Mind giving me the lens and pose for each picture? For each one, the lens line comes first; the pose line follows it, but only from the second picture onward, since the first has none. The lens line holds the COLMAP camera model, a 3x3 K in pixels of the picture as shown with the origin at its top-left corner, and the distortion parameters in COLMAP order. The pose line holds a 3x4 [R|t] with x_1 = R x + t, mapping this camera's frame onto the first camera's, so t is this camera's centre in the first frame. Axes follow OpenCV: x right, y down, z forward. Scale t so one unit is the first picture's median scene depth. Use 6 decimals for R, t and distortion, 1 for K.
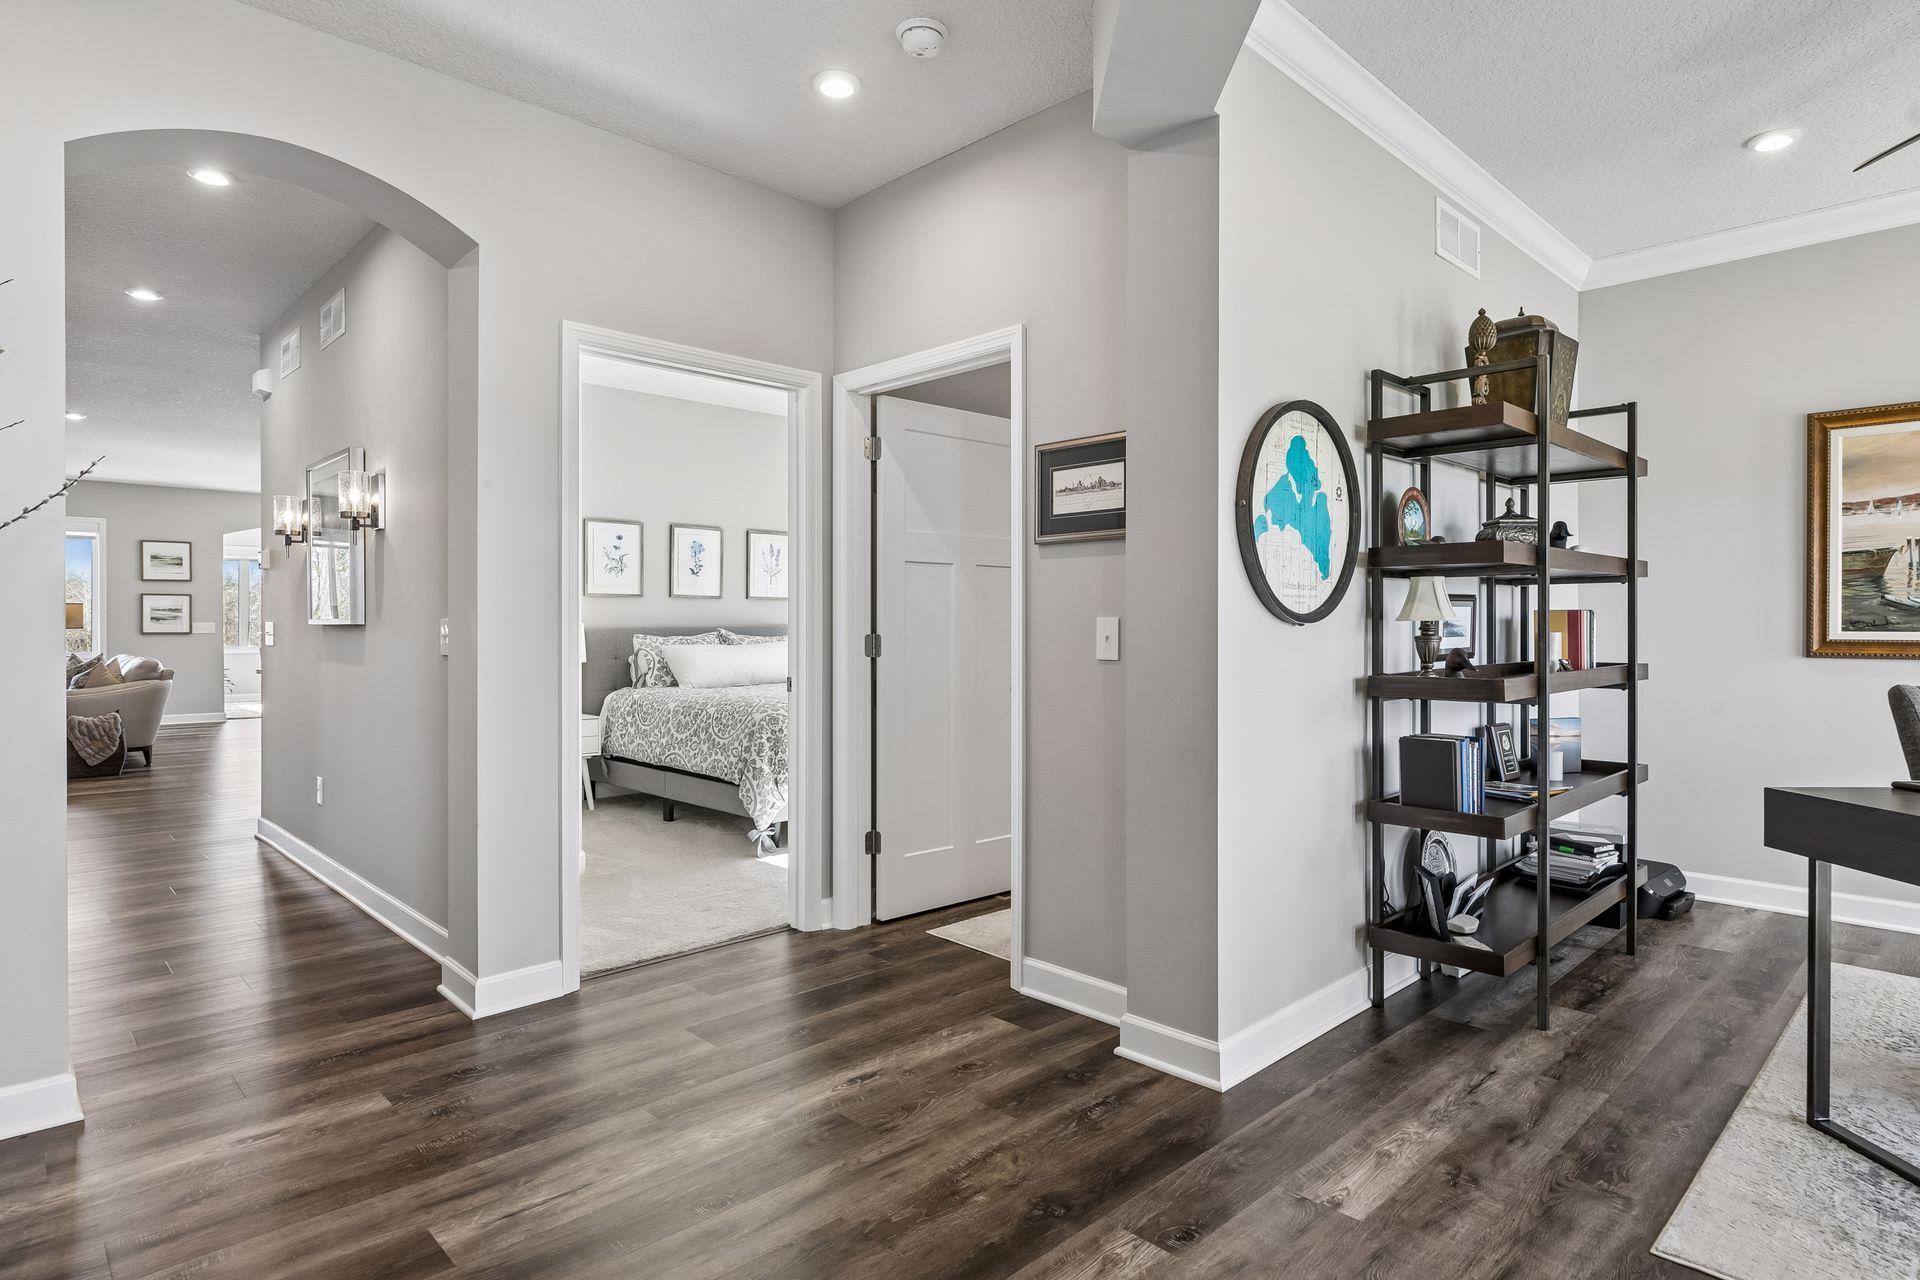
lens RADIAL K [[1027.9, 0, 959.7], [0, 1027.9, 626.1], [0, 0, 1]] dist [-0.001966, 0.000587]
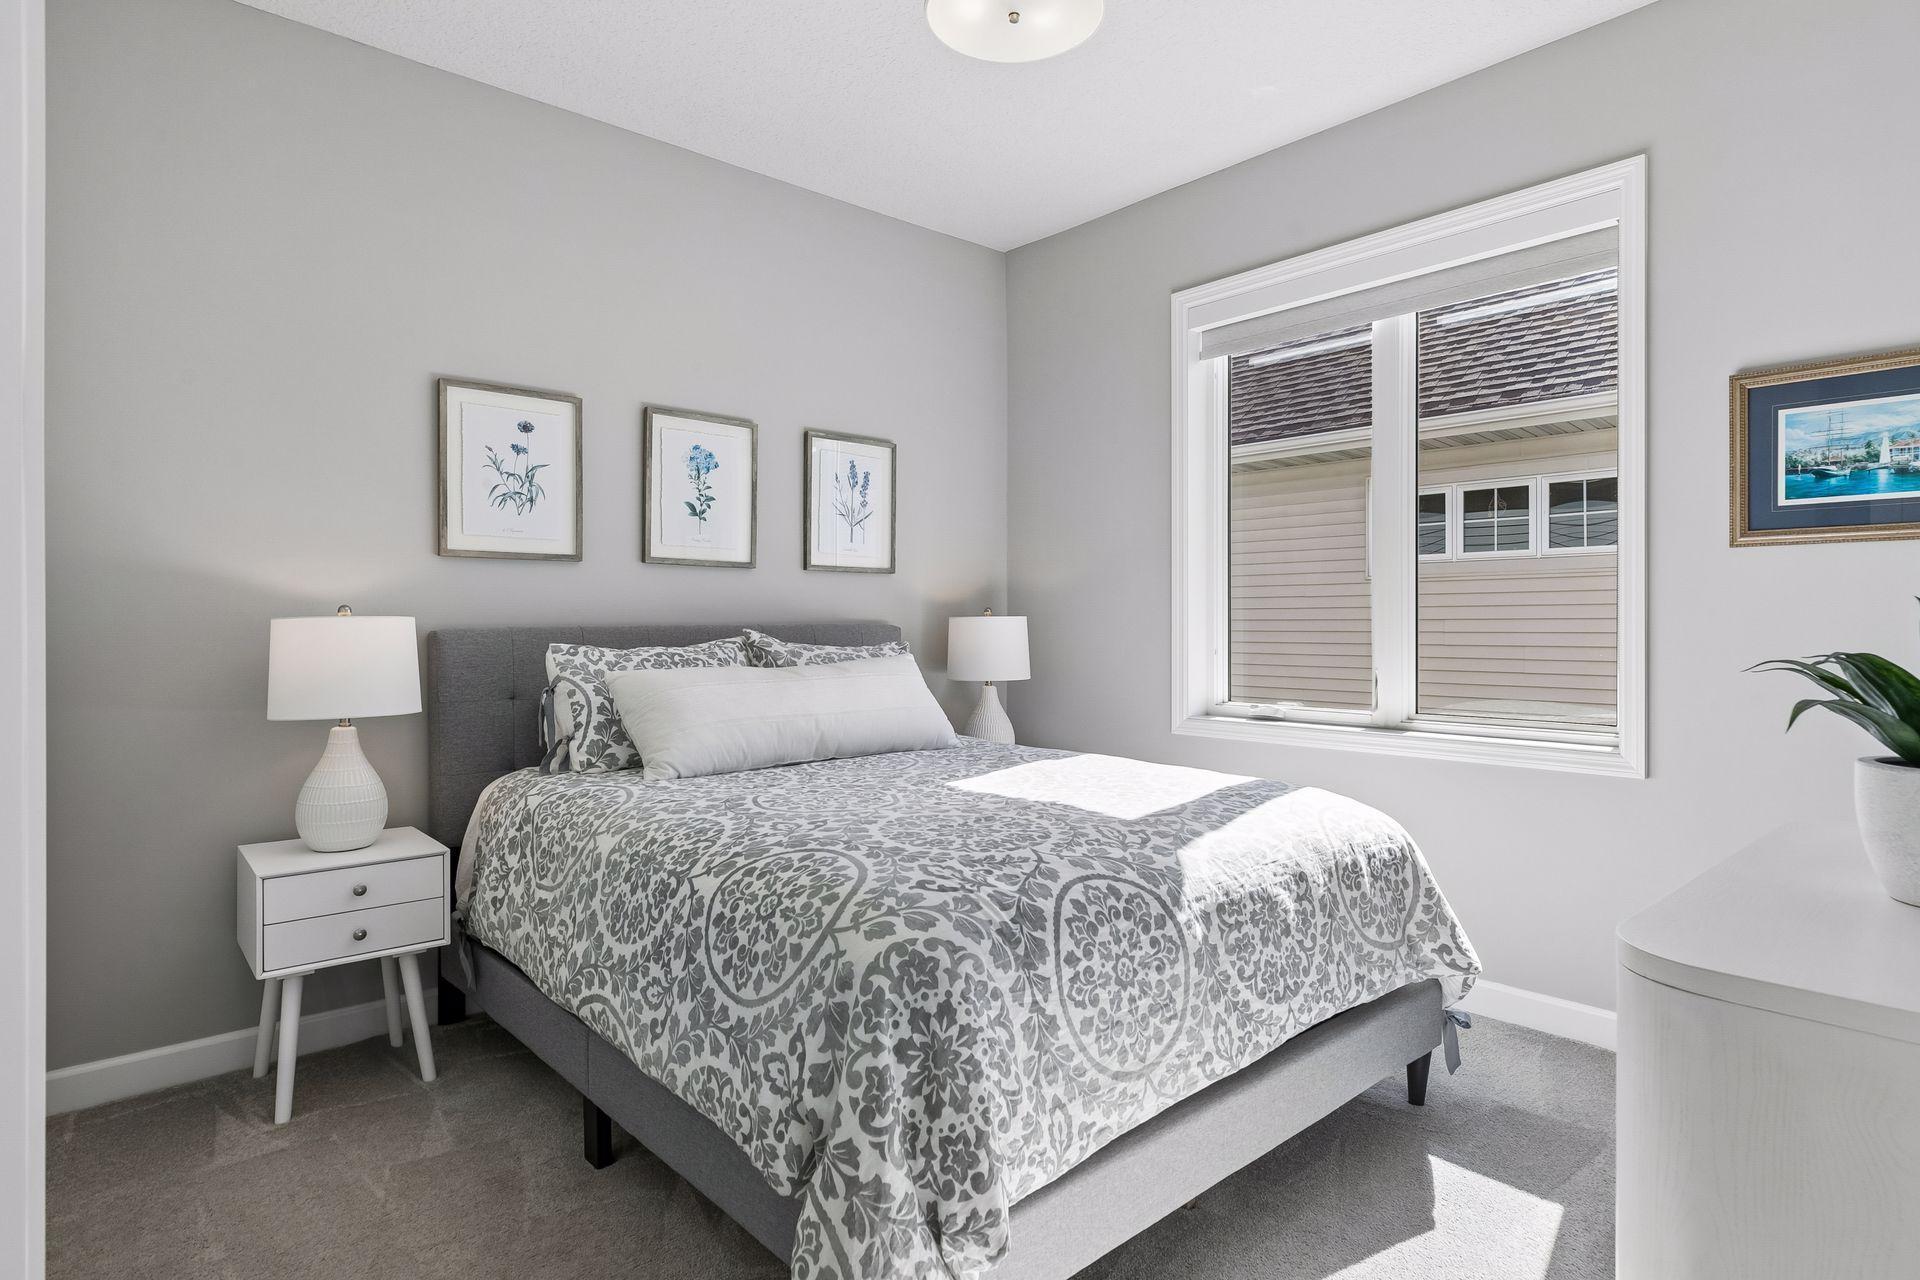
lens RADIAL K [[1027.9, 0, 968.5], [0, 1027.9, 633.1], [0, 0, 1]] dist [-0.001966, 0.000587]
pose [[0.999263, 0.000223, -0.038393, -0.117337], [0.000062, 0.999973, 0.007399, 0.000496], [0.038394, -0.007396, 0.999235, 0.544254]]
